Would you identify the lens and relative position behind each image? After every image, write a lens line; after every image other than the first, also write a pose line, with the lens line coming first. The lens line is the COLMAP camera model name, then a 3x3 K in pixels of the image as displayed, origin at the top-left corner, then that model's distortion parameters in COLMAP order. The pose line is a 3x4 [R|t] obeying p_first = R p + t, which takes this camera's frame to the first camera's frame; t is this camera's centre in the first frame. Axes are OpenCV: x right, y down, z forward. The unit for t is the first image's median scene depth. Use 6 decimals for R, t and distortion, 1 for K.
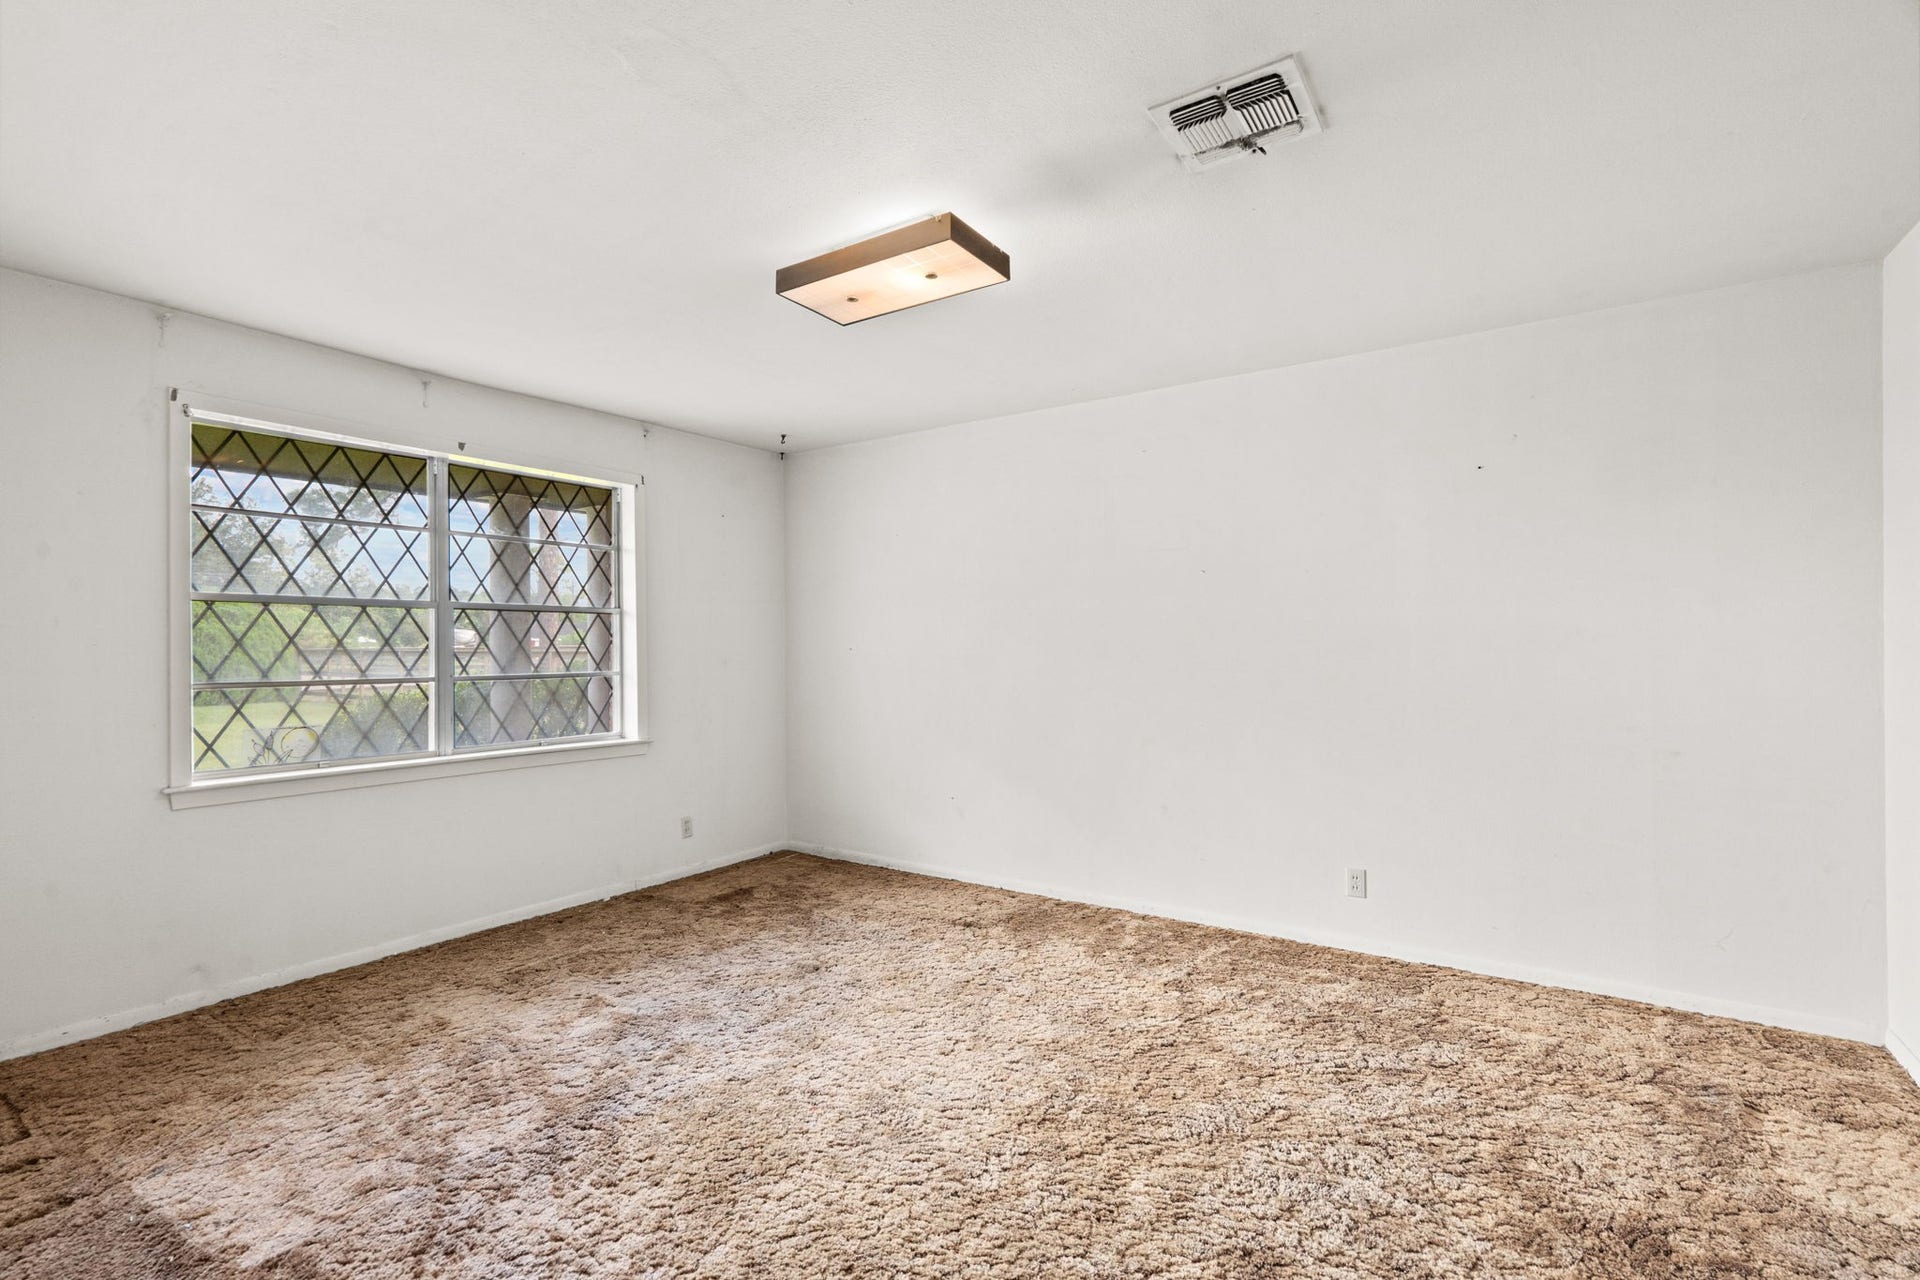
lens RADIAL K [[878.5, 0, 946.2], [0, 878.5, 644.8], [0, 0, 1]] dist [-0.000414, 0.000050]
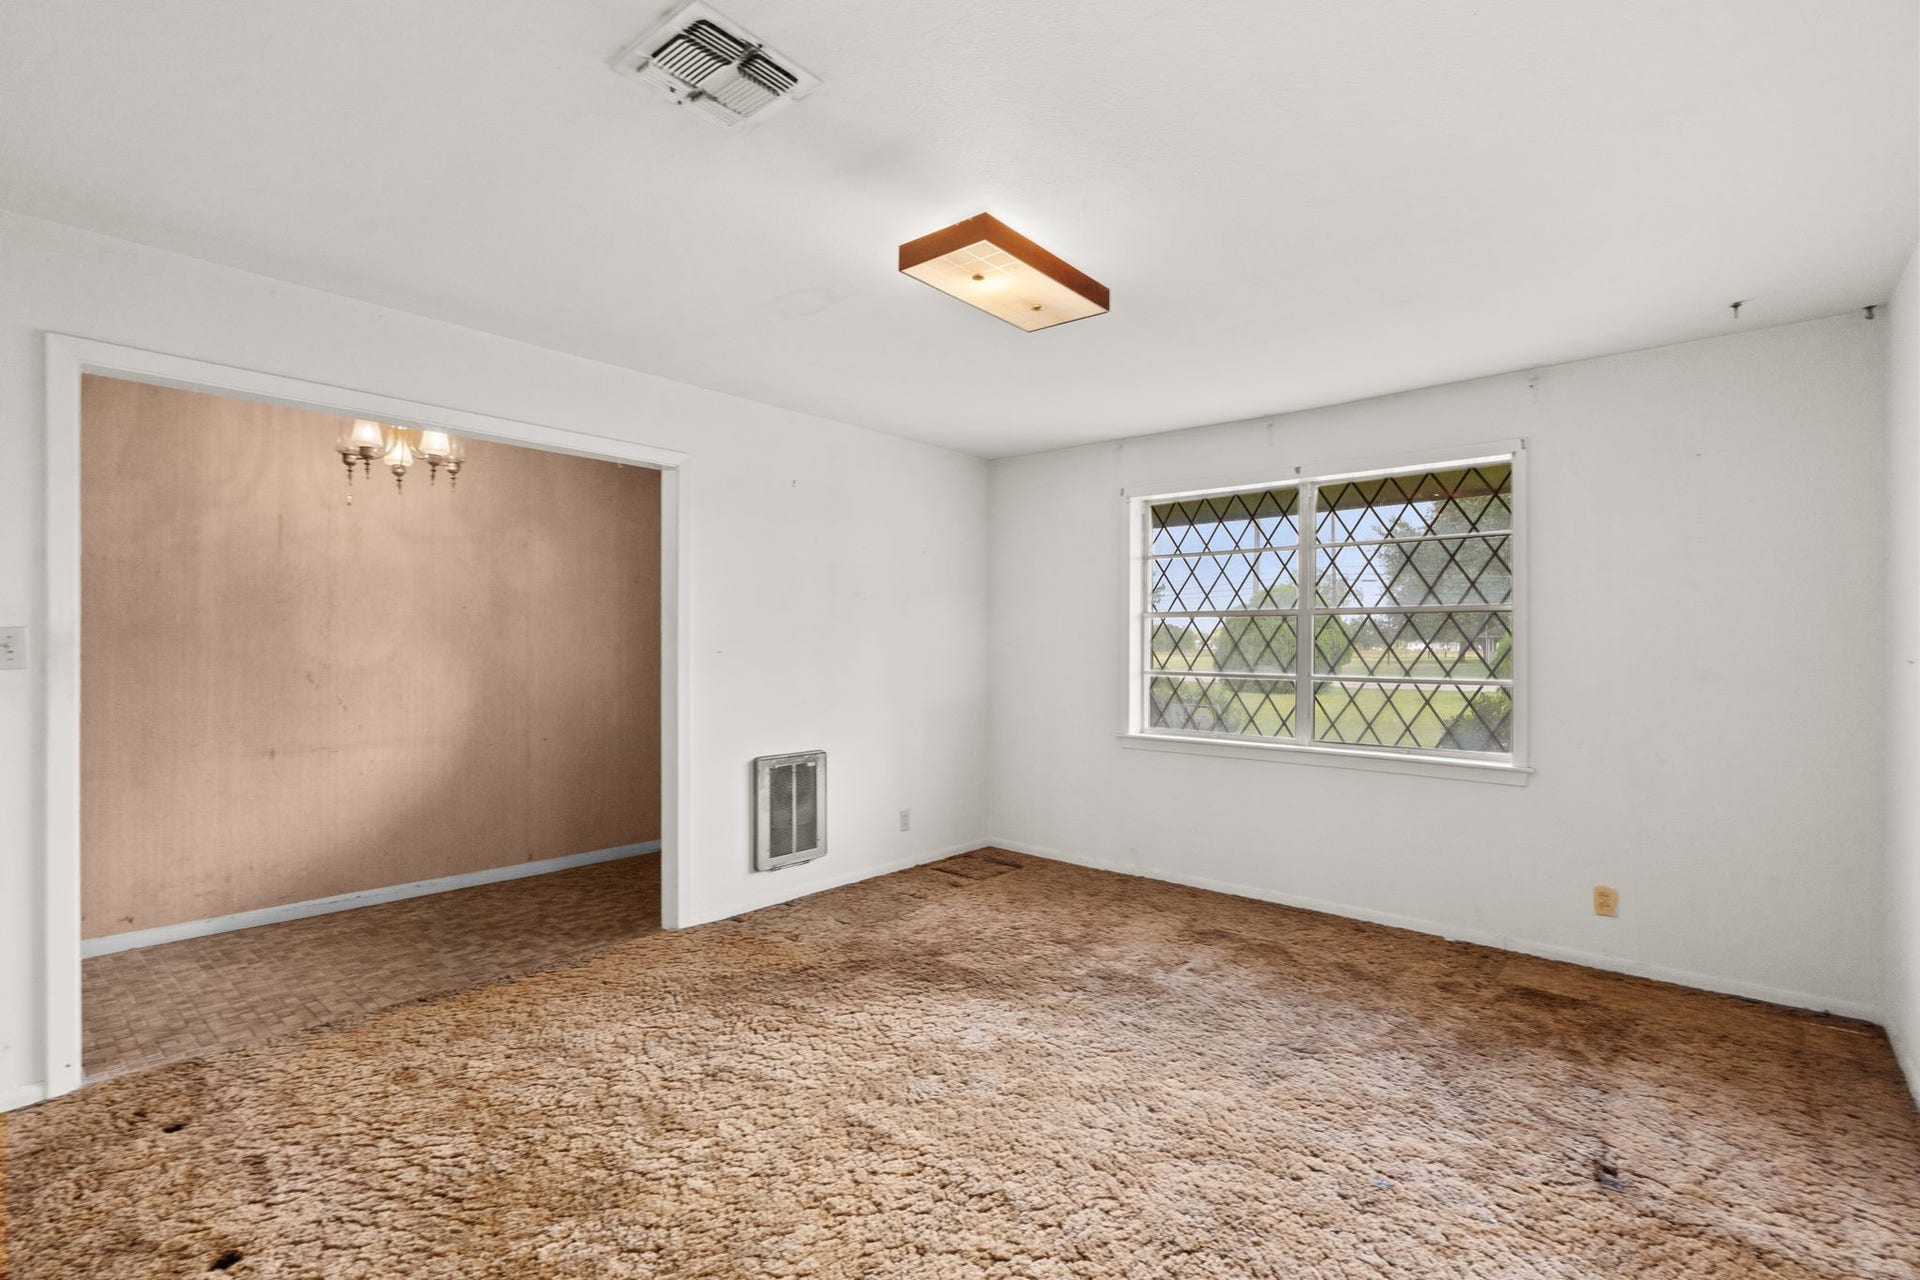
lens RADIAL K [[878.5, 0, 946.2], [0, 878.5, 644.8], [0, 0, 1]] dist [-0.000414, 0.000050]
pose [[-0.112134, 0.000116, -0.993693, 0.589265], [-0.011054, 0.999938, 0.001365, 0.000570], [0.993632, 0.011137, -0.112126, 0.654529]]
